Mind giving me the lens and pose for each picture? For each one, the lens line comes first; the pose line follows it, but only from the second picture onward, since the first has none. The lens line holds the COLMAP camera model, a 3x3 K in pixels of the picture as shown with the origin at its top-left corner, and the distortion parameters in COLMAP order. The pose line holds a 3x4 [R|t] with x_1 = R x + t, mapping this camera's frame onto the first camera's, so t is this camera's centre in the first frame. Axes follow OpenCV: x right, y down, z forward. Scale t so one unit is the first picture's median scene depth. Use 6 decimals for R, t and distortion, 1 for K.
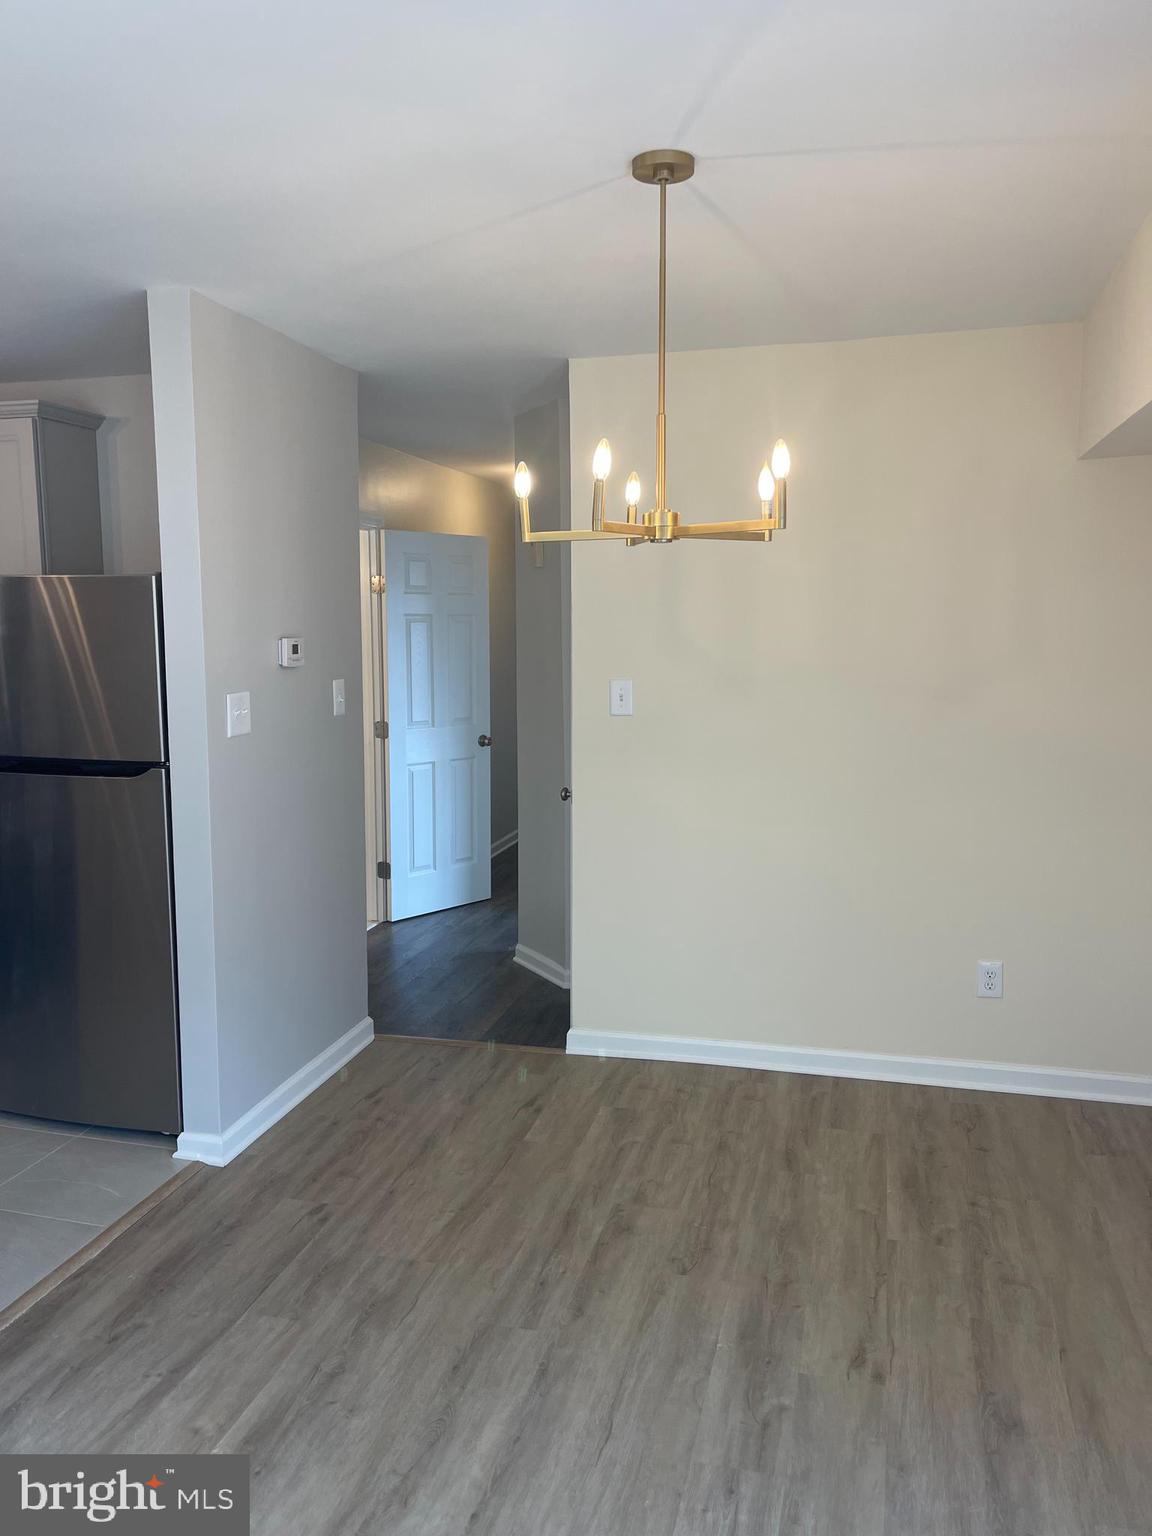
lens RADIAL K [[1132.3, 0, 576.0], [0, 1132.3, 768.0], [0, 0, 1]] dist [0.034040, -0.006311]
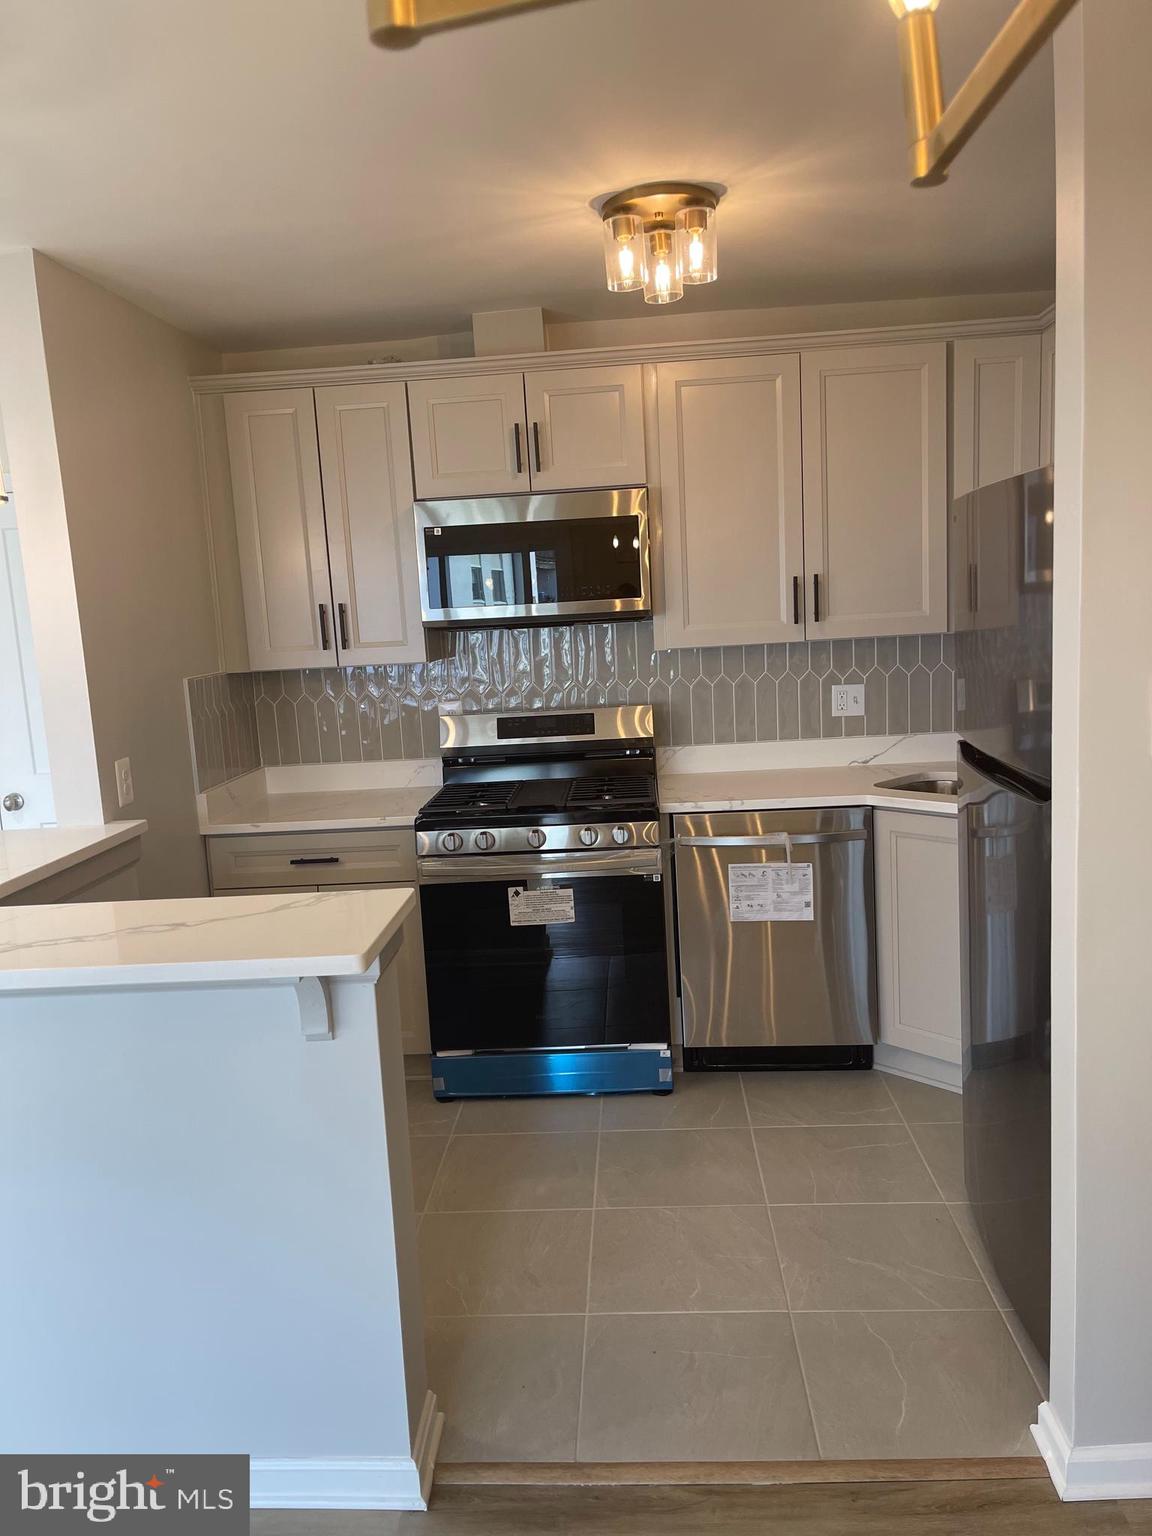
lens RADIAL K [[1162.8, 0, 576.8], [0, 1162.8, 772.6], [0, 0, 1]] dist [0.029180, -0.087875]
pose [[0.194894, 0.126704, -0.972606, 0.155262], [-0.069559, 0.990910, 0.115150, -0.060942], [0.978355, 0.045211, 0.201935, 0.612684]]
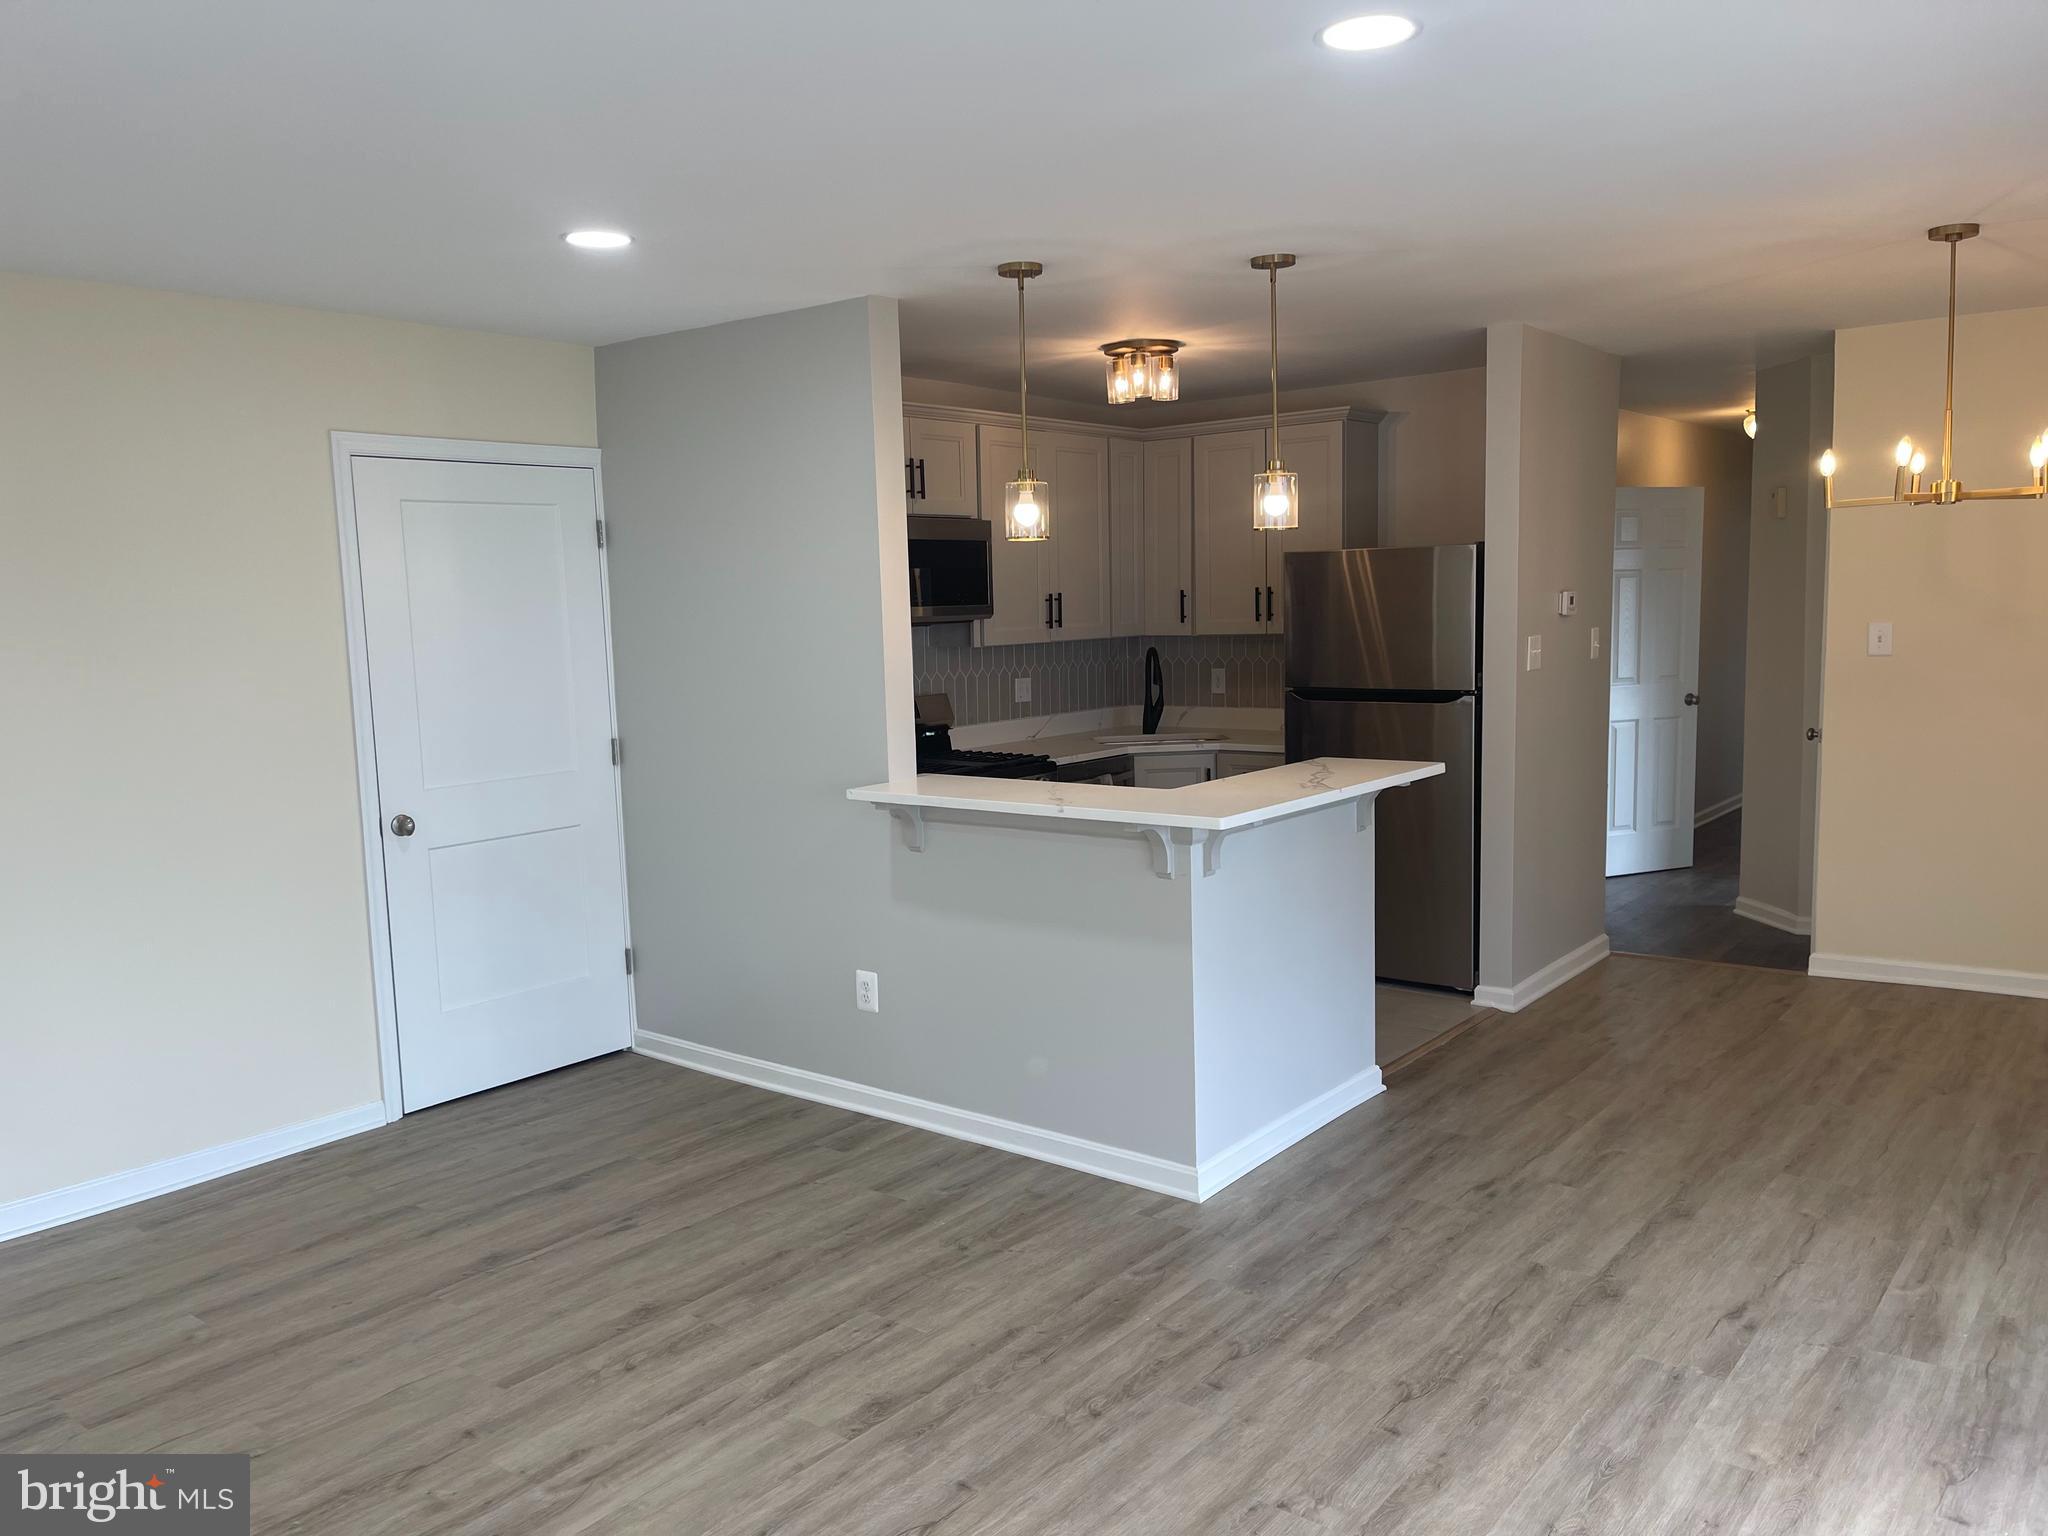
lens RADIAL K [[1524.9, 0, 1022.3], [0, 1524.9, 786.6], [0, 0, 1]] dist [0.028647, -0.051666]
pose [[0.910997, 0.024429, -0.411690, -0.112197], [-0.024137, 0.999691, 0.005909, 0.100505], [0.411707, 0.004554, 0.911305, -0.736209]]
